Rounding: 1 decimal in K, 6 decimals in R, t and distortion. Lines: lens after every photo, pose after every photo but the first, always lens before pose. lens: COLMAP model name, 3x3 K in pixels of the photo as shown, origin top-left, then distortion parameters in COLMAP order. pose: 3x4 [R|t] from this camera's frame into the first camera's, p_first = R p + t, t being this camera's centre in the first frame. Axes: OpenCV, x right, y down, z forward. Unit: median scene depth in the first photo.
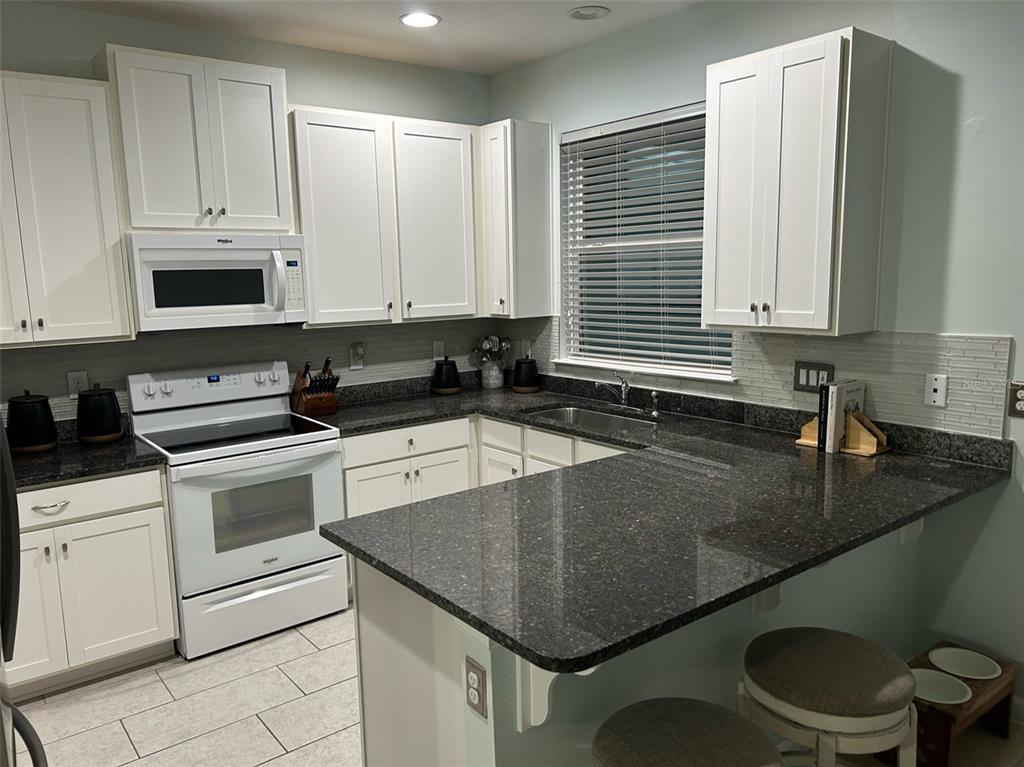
lens RADIAL K [[777.6, 0, 502.5], [0, 777.6, 405.9], [0, 0, 1]] dist [0.043710, -0.054448]
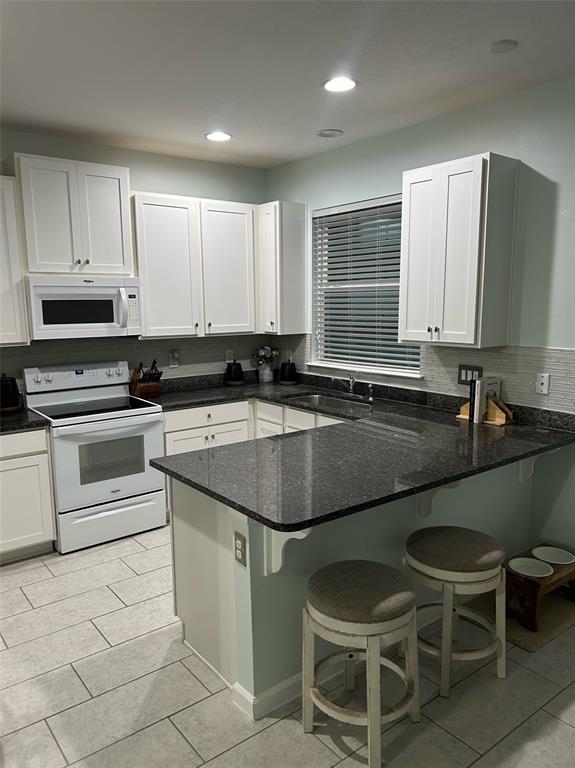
lens RADIAL K [[583.2, 0, 278.1], [0, 583.2, 407.1], [0, 0, 1]] dist [0.043710, -0.054448]
pose [[0.999853, 0.014360, -0.009346, 0.029114], [-0.014270, 0.999852, 0.009586, 0.018639], [0.009482, -0.009451, 0.999910, -0.143513]]
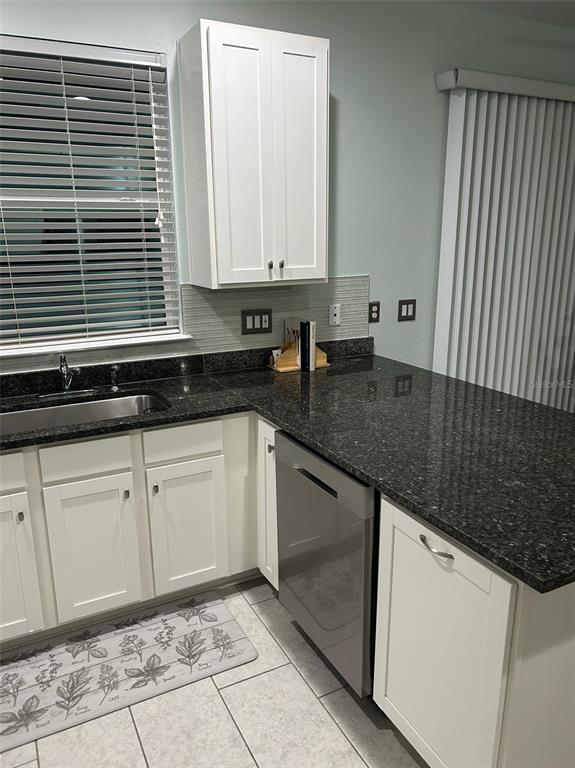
lens RADIAL K [[583.2, 0, 274.9], [0, 583.2, 401.9], [0, 0, 1]] dist [0.043710, -0.054448]
pose [[0.178799, -0.252730, 0.950872, -0.484051], [0.177344, 0.958895, 0.221516, -0.105494], [-0.967771, 0.129025, 0.216269, 0.716282]]
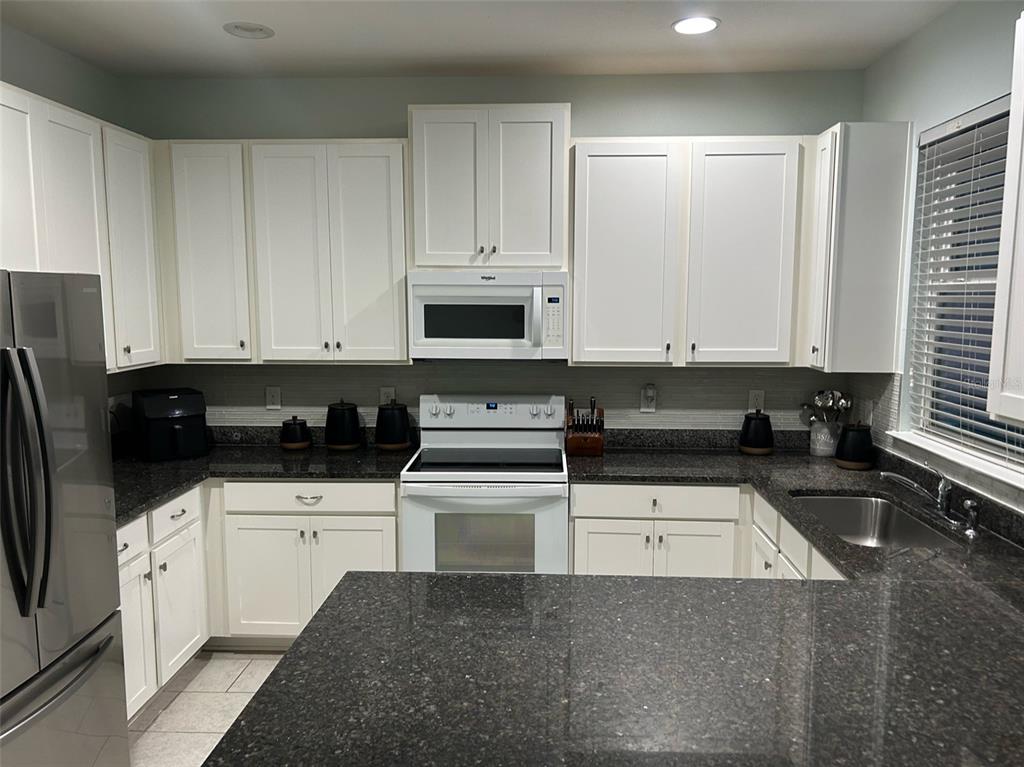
lens RADIAL K [[777.6, 0, 486.0], [0, 777.6, 396.0], [0, 0, 1]] dist [0.043710, -0.054448]
pose [[0.747471, 0.107589, -0.655524, 0.343424], [-0.130270, 0.991377, 0.014169, -0.068476], [0.651396, 0.074805, 0.755041, 0.224953]]
